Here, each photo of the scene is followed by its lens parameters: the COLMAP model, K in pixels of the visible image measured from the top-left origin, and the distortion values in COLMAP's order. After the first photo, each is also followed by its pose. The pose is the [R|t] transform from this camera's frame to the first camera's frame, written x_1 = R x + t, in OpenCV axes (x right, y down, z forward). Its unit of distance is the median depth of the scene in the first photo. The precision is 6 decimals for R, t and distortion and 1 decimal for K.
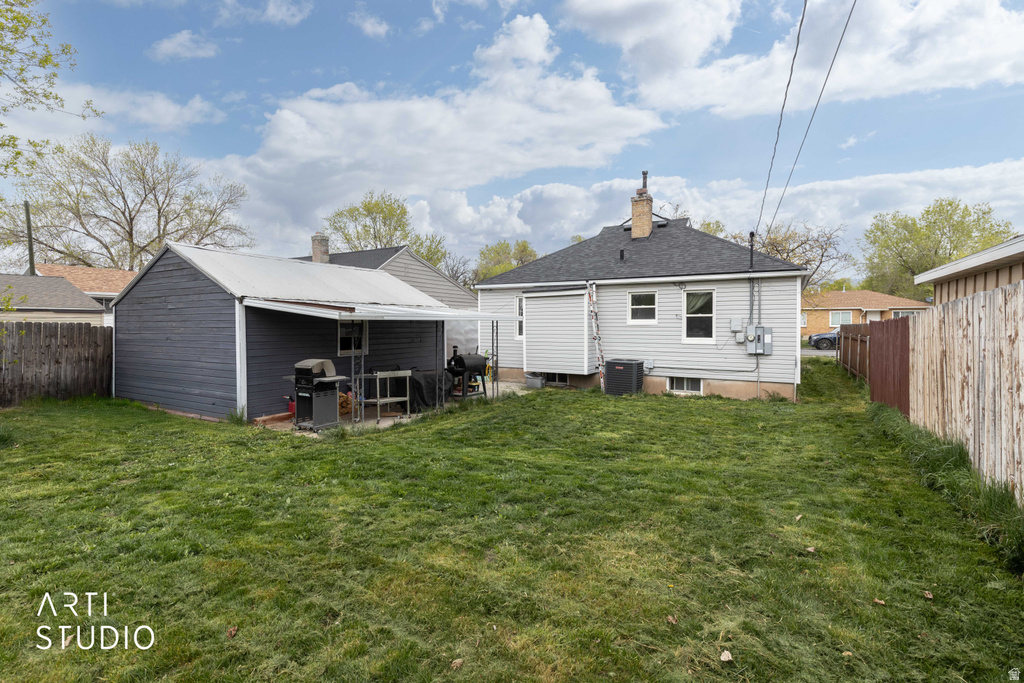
lens RADIAL K [[476.9, 0, 512.3], [0, 476.9, 333.2], [0, 0, 1]] dist [0.002634, 0.000221]
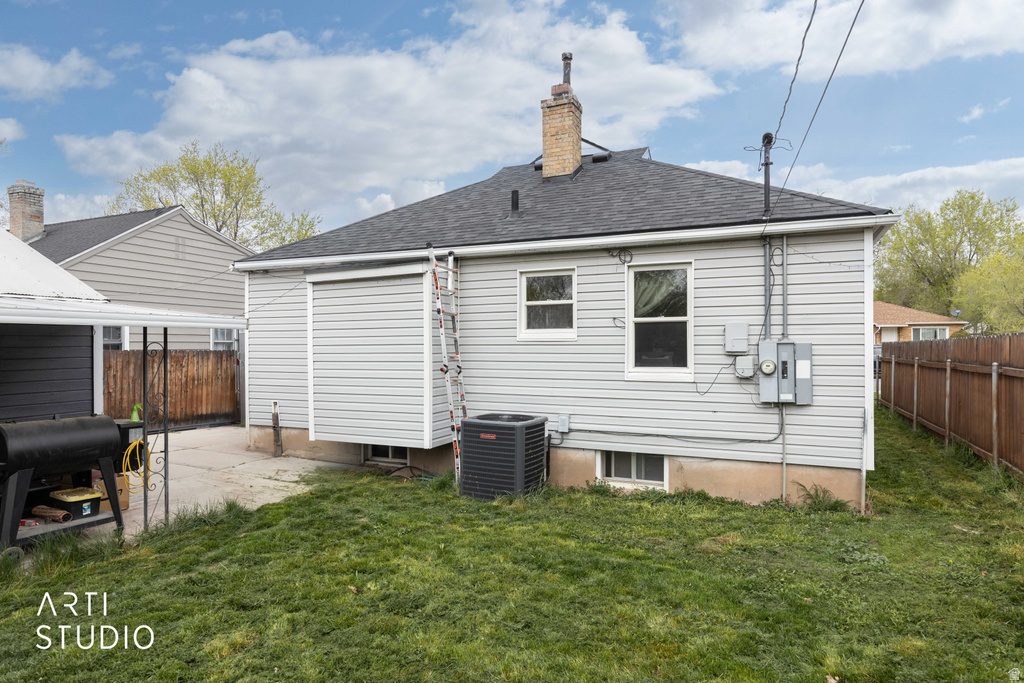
lens RADIAL K [[617.4, 0, 538.3], [0, 617.4, 347.8], [0, 0, 1]] dist [-0.002986, -0.000303]
pose [[0.989376, -0.002190, 0.145364, 0.178207], [0.004472, 0.999872, -0.015371, -0.000793], [-0.145312, 0.015858, 0.989259, 0.402729]]
